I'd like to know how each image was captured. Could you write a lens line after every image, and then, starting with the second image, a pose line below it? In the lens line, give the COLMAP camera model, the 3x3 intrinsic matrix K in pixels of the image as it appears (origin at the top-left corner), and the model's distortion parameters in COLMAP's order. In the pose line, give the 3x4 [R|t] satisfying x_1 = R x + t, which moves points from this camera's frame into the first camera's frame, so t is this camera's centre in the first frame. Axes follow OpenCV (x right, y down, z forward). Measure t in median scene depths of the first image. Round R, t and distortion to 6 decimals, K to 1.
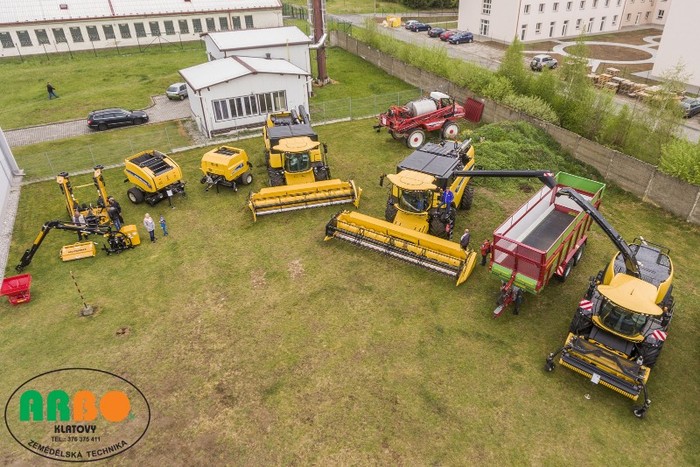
lens RADIAL K [[432.7, 0, 338.0], [0, 432.7, 234.9], [0, 0, 1]] dist [-0.002993, -0.001360]
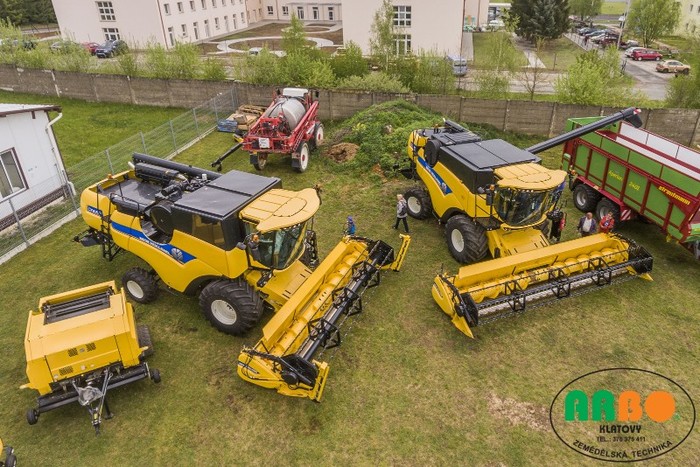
lens RADIAL K [[481.0, 0, 350.0], [0, 481.0, 233.5], [0, 0, 1]] dist [-0.006763, -0.002197]
pose [[0.573879, -0.378980, 0.725974, -0.322786], [0.447218, 0.887653, 0.109857, -0.151063], [-0.686046, 0.261624, 0.678892, 0.438076]]
